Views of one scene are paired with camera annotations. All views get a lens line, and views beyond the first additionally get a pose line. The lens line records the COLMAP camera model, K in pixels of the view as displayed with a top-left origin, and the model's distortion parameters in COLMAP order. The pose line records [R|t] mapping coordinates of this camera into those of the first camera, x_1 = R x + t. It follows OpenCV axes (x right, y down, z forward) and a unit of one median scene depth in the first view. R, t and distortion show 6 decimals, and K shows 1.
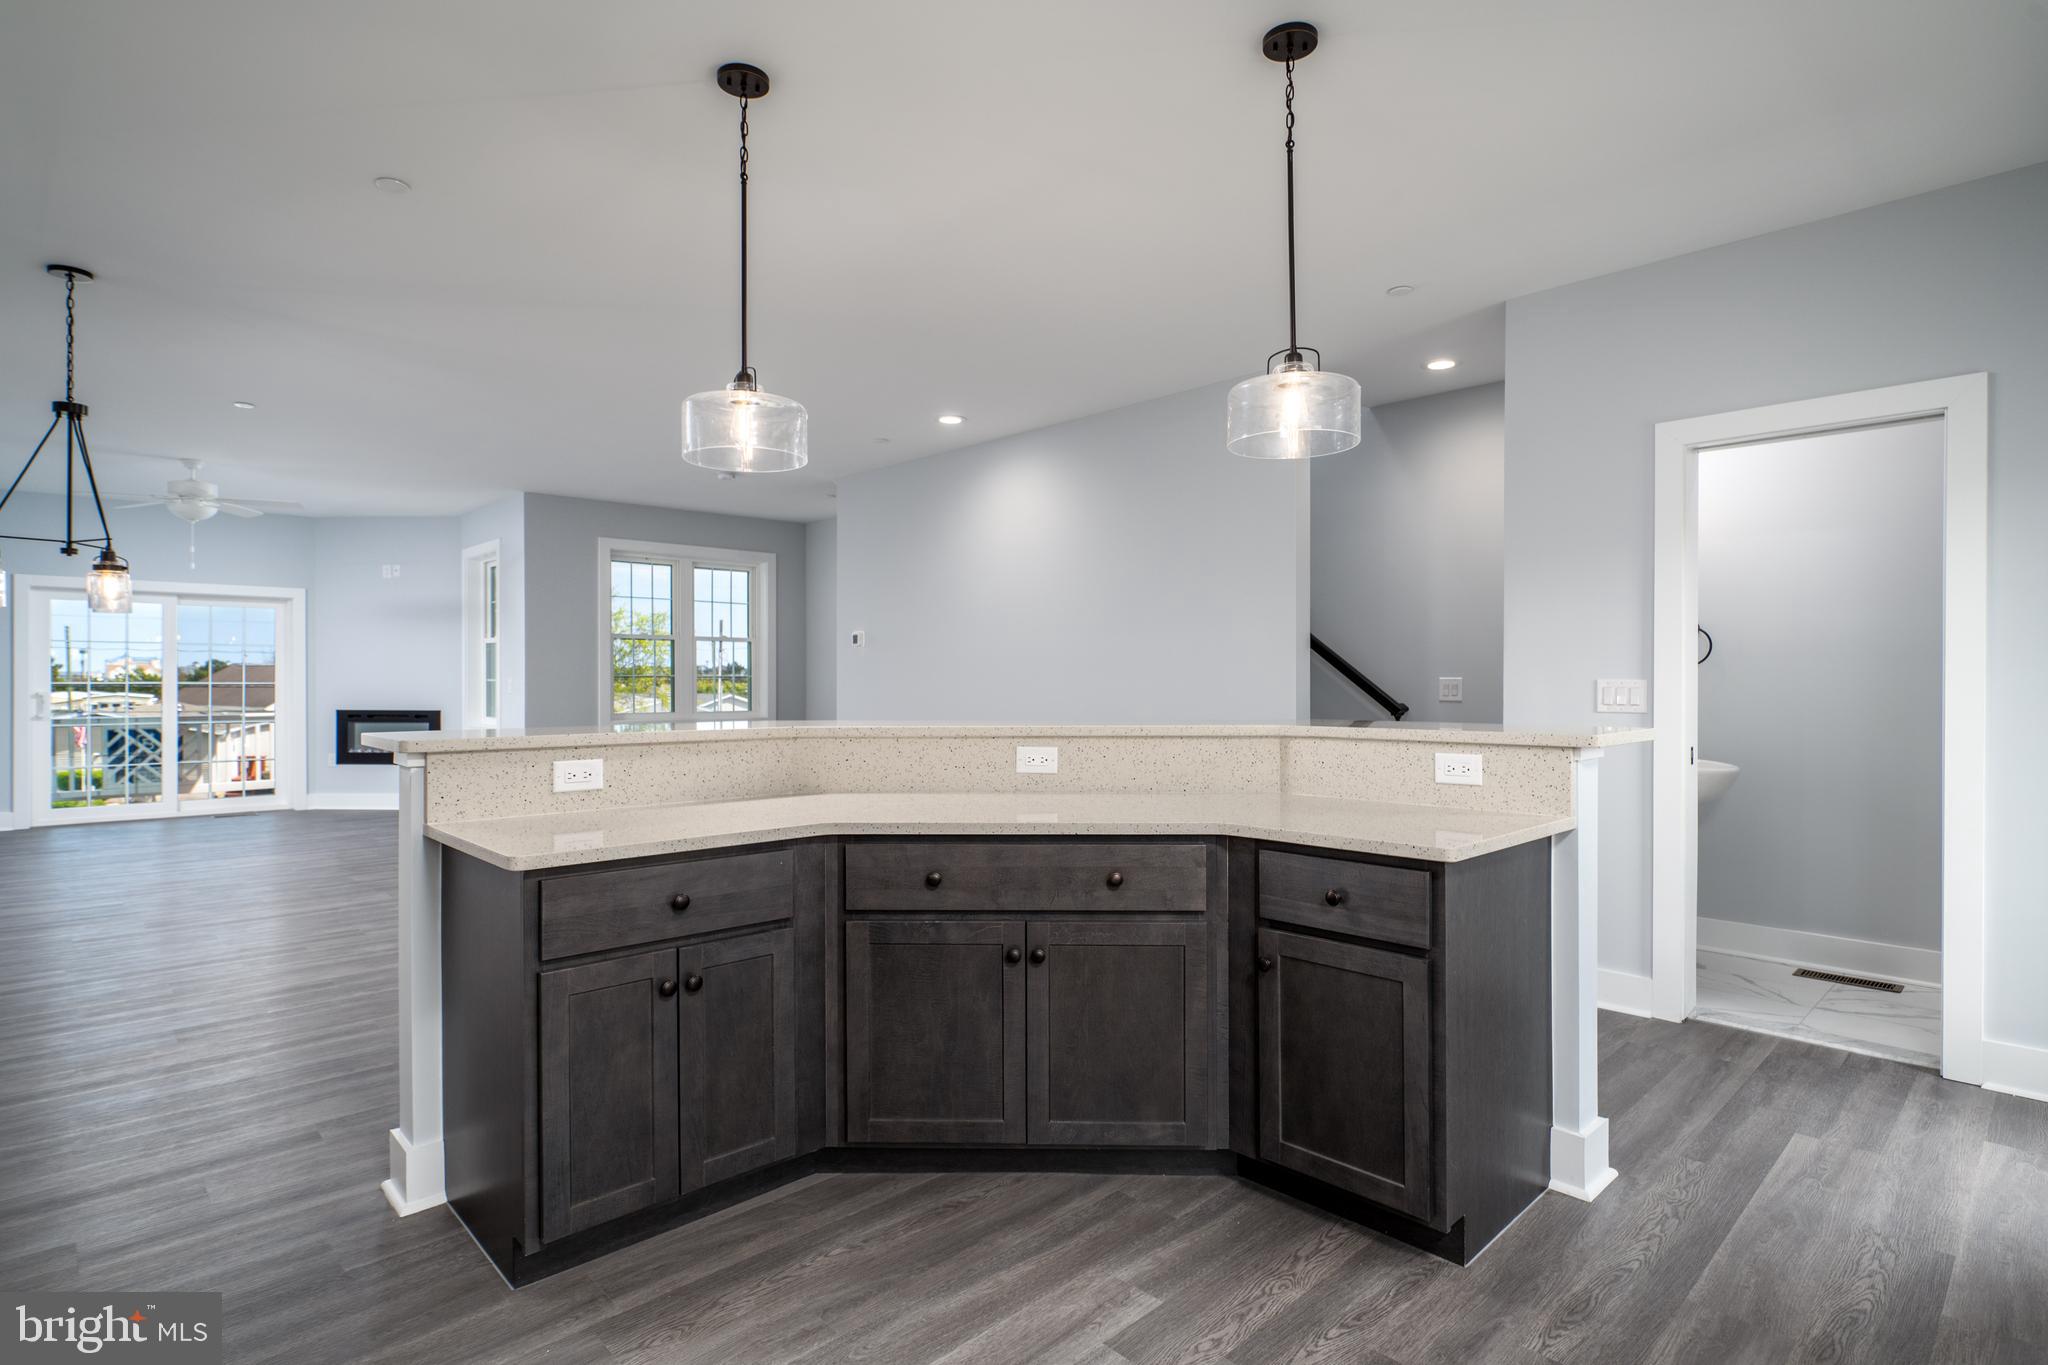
lens RADIAL K [[1046.2, 0, 1034.4], [0, 1046.2, 677.3], [0, 0, 1]] dist [0.000917, -0.000580]
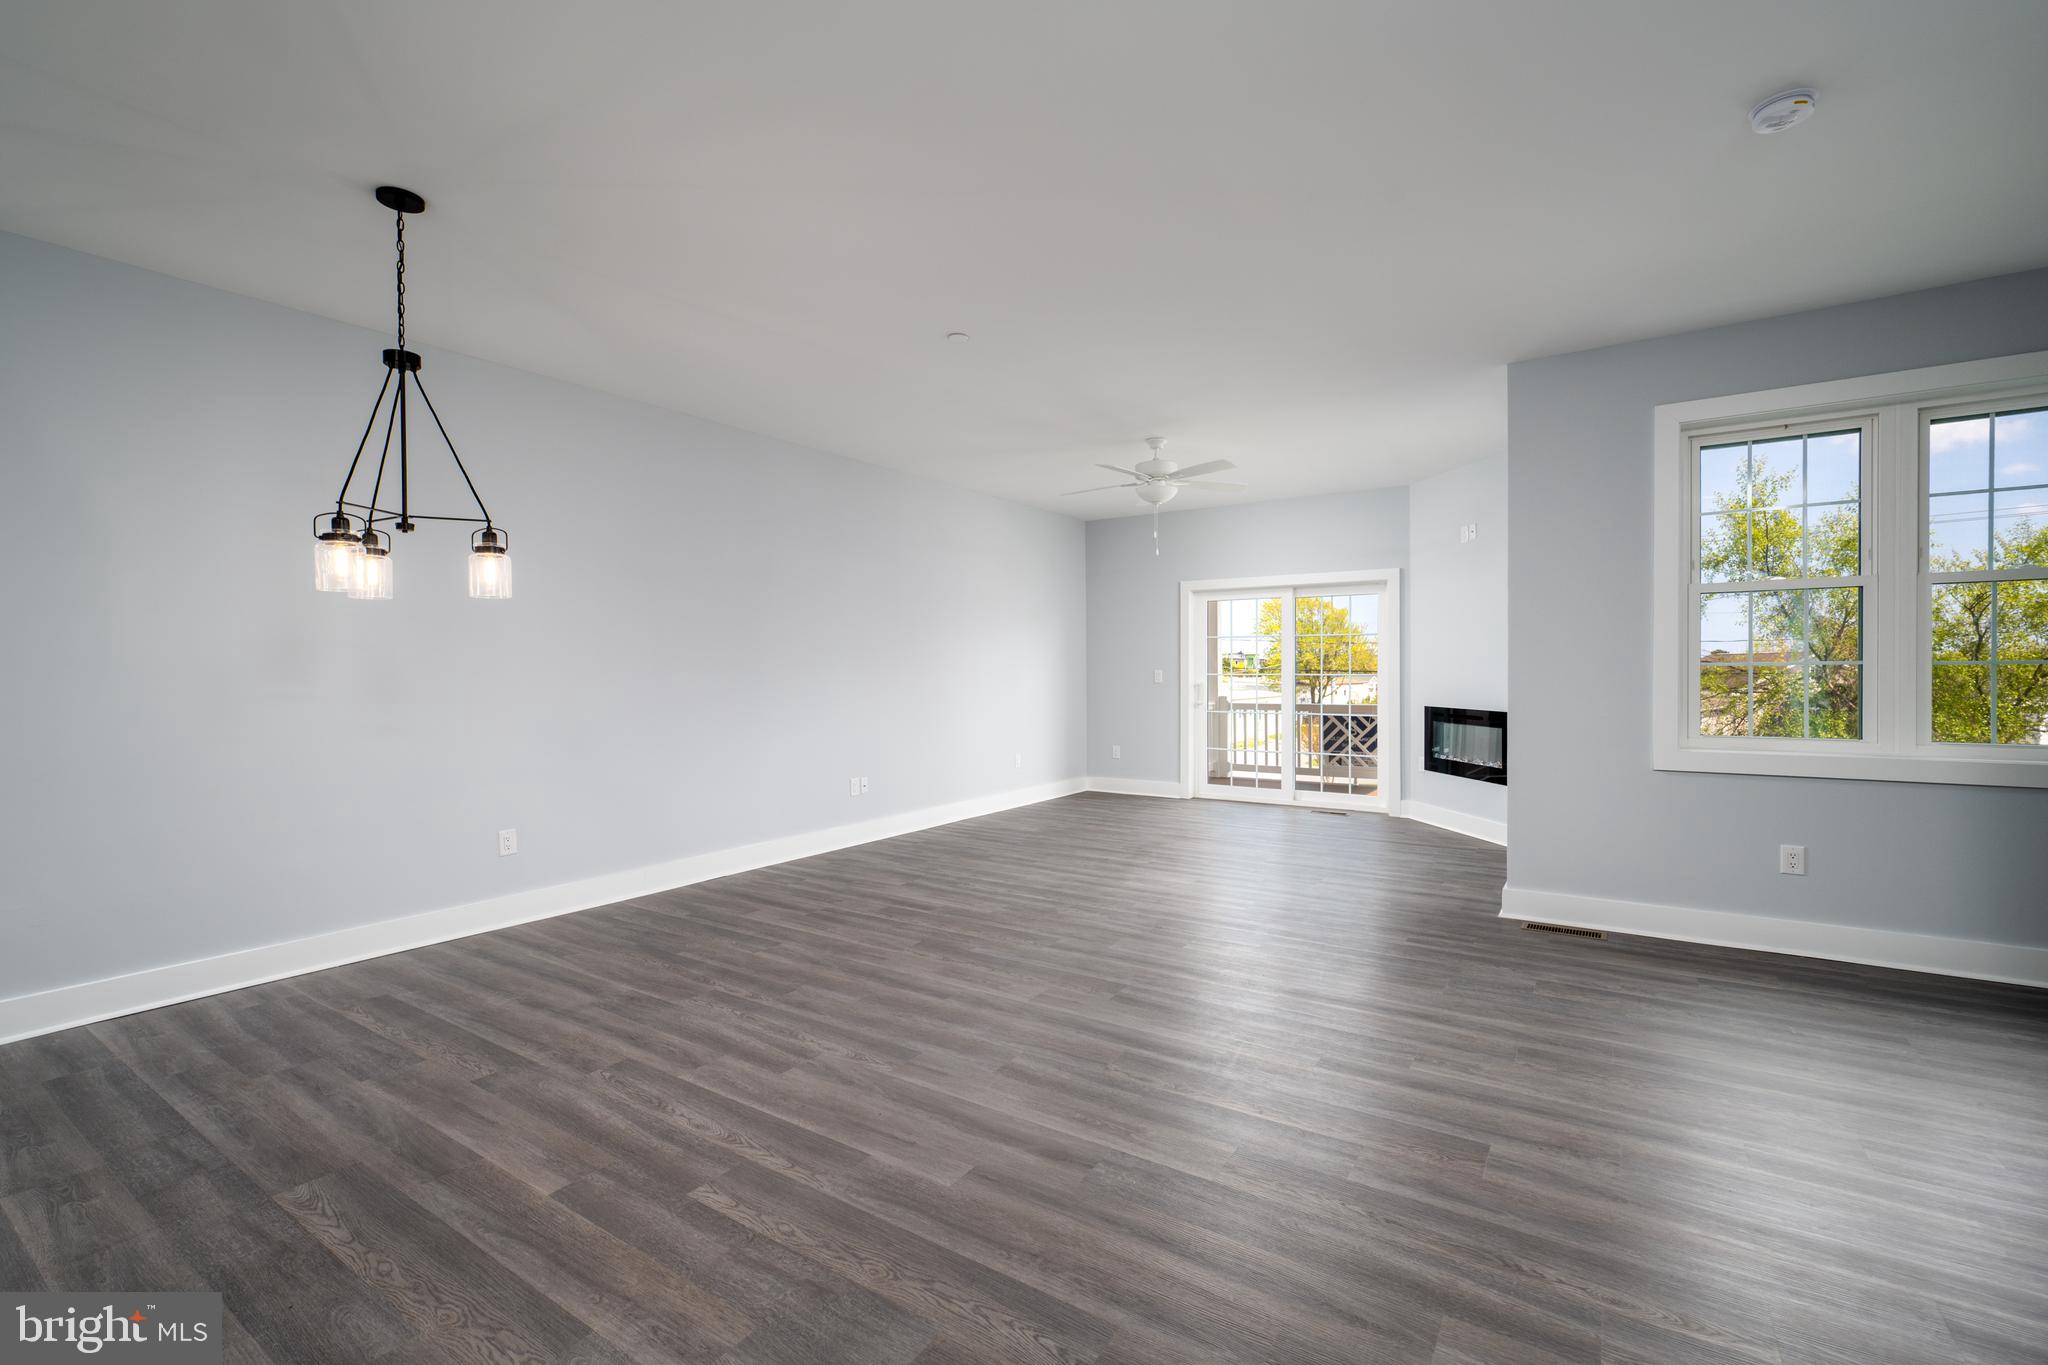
lens RADIAL K [[866.0, 0, 1039.3], [0, 866.0, 679.8], [0, 0, 1]] dist [-0.007199, -0.000165]
pose [[0.225218, 0.010454, -0.974252, -0.049885], [0.005301, 0.999914, 0.011955, -0.000819], [0.974294, -0.007857, 0.225143, 0.535611]]
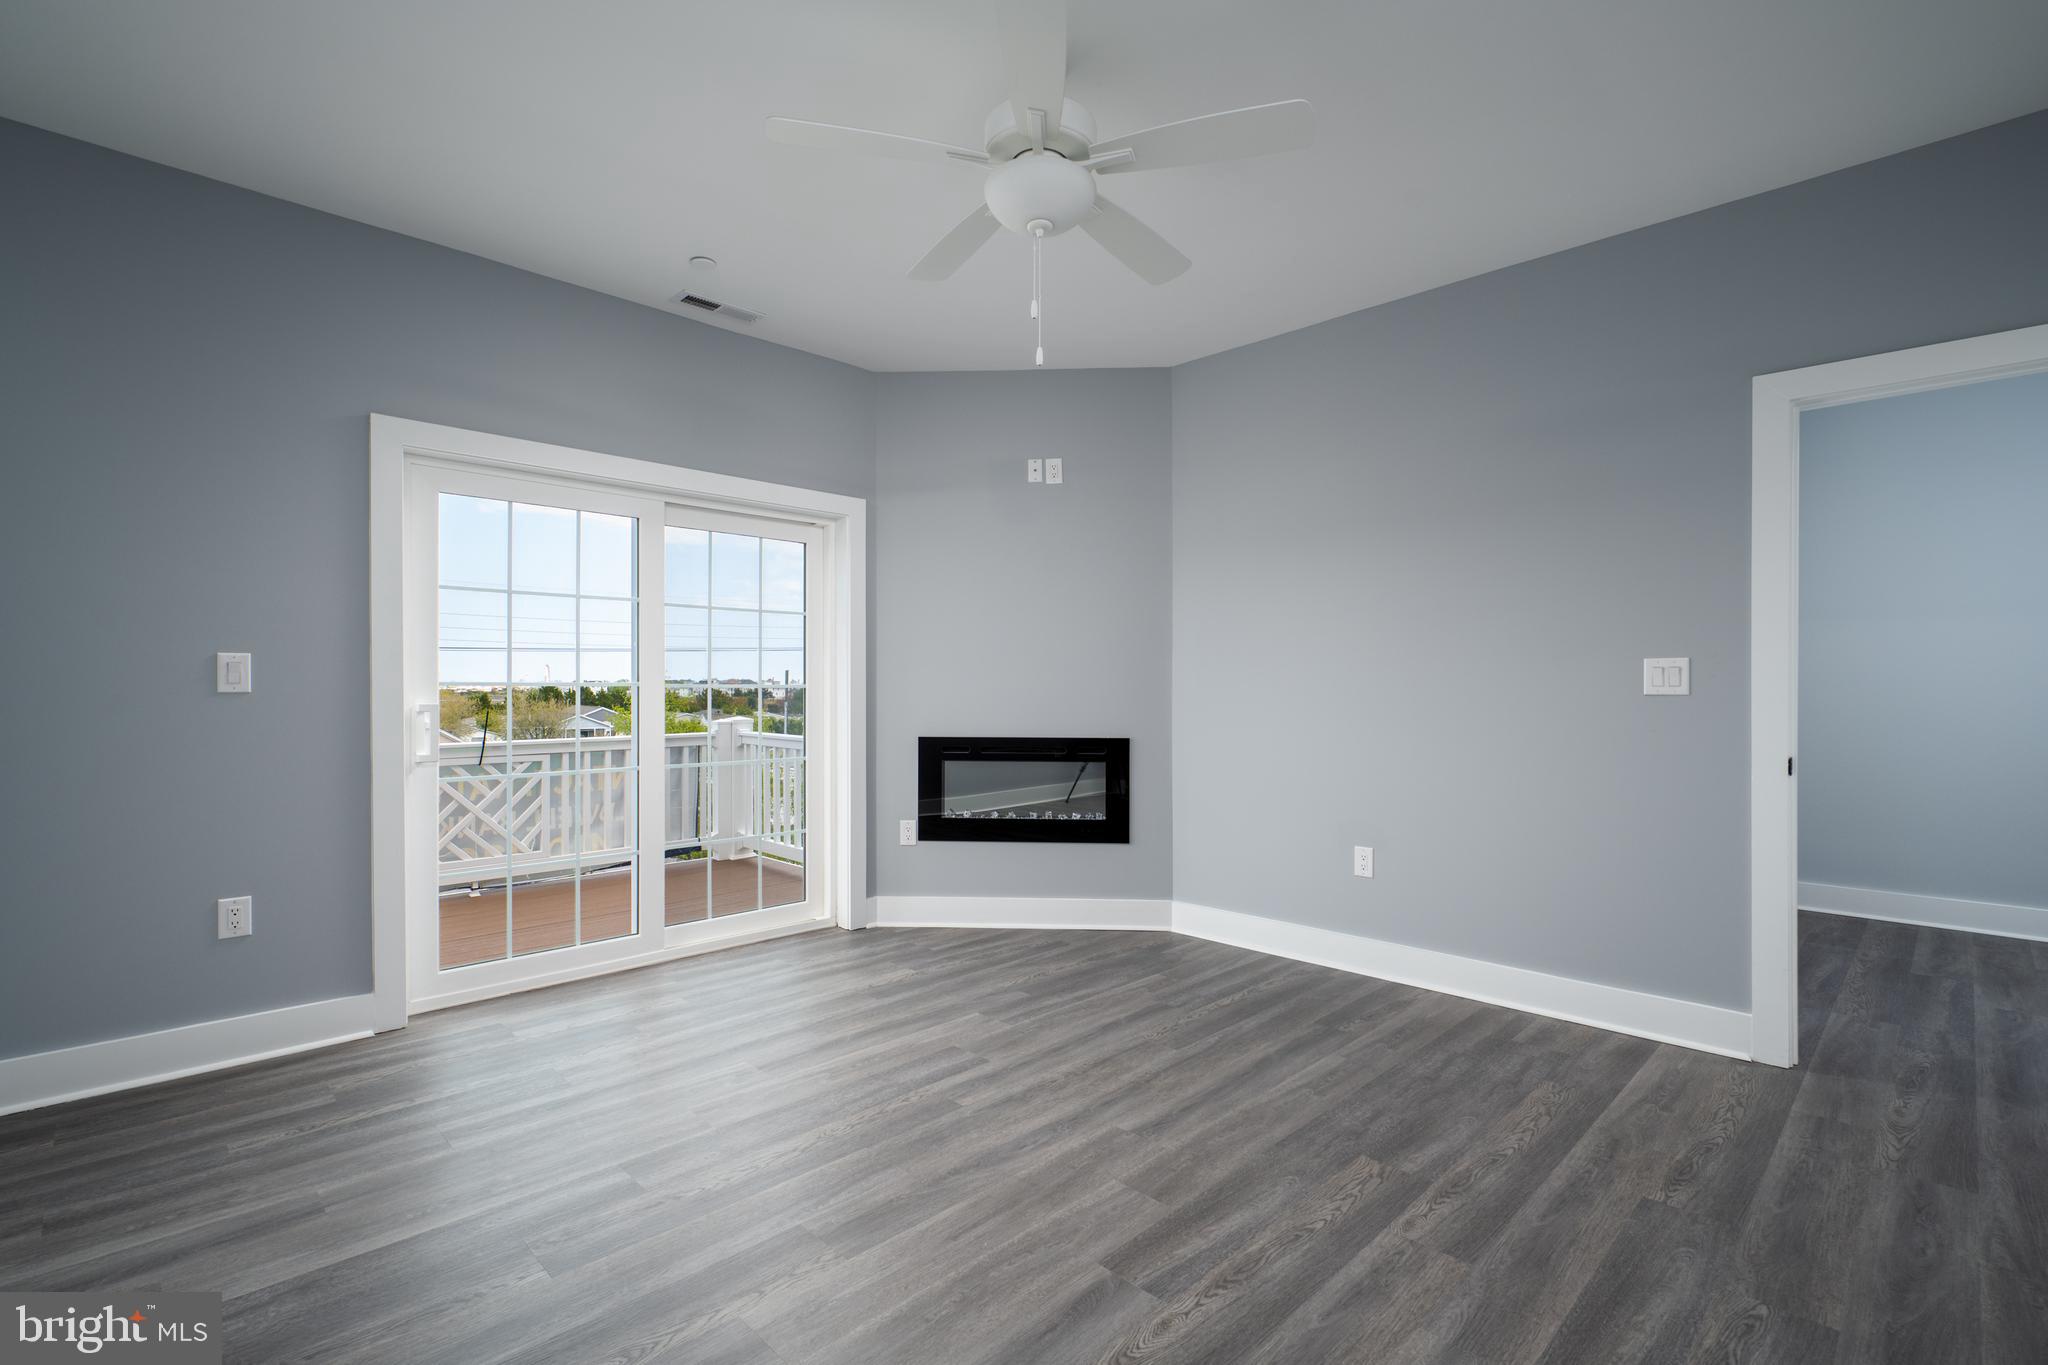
lens RADIAL K [[985.4, 0, 1077.5], [0, 985.4, 680.3], [0, 0, 1]] dist [-0.011717, 0.000676]
pose [[0.996961, 0.006784, 0.077605, -0.627936], [-0.007397, 0.999944, 0.007618, -0.000961], [-0.077549, -0.008169, 0.996955, 0.508270]]
